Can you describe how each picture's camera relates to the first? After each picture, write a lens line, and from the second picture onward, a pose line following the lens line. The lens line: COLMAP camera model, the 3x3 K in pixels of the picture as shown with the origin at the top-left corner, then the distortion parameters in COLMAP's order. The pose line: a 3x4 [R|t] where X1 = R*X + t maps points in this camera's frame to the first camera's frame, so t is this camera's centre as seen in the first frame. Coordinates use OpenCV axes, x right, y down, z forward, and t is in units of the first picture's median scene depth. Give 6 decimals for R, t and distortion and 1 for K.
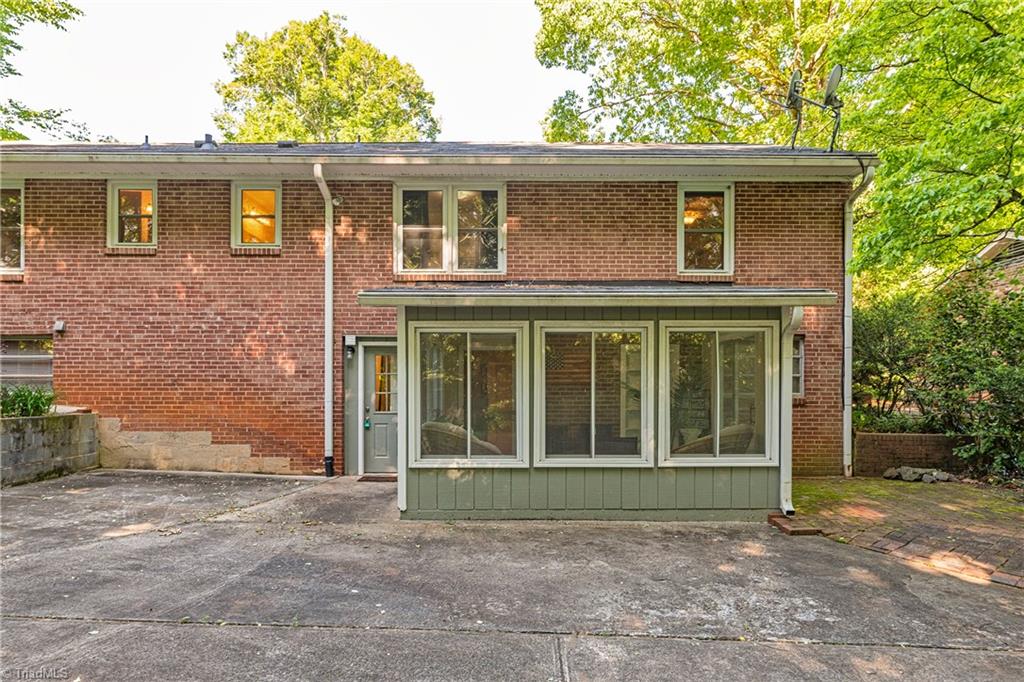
lens RADIAL K [[696.5, 0, 555.5], [0, 696.5, 381.1], [0, 0, 1]] dist [0.000851, -0.002248]
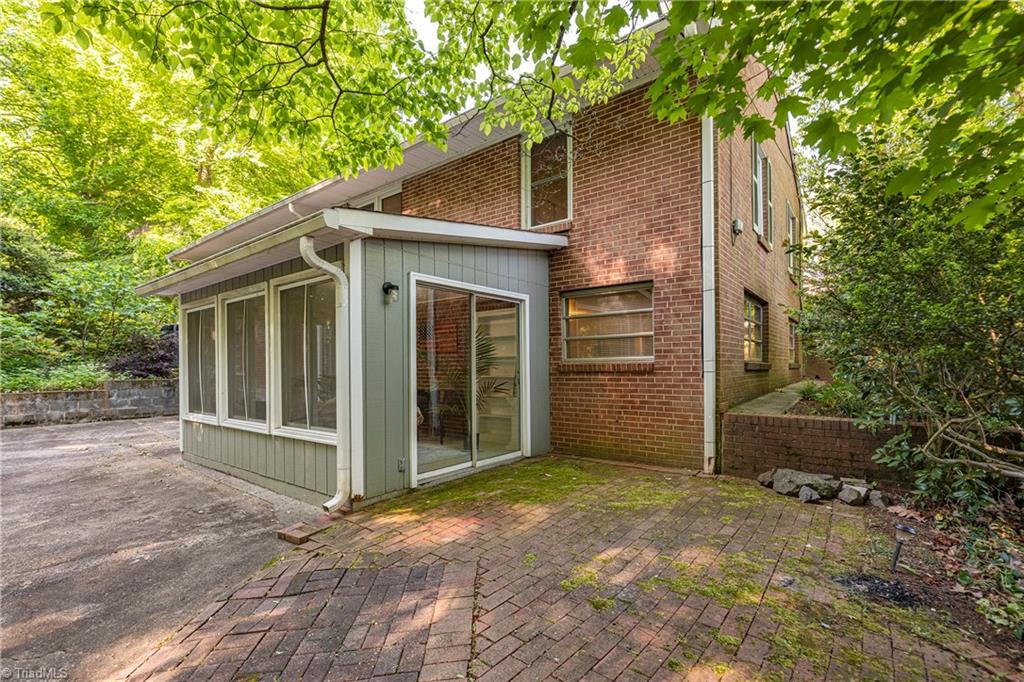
lens RADIAL K [[470.0, 0, 513.8], [0, 470.0, 359.6], [0, 0, 1]] dist [-0.000990, -0.000099]
pose [[0.768407, -0.018642, -0.639690, 0.611834], [0.017264, 0.999816, -0.008399, 0.024200], [0.639729, -0.004589, 0.768587, 0.541498]]
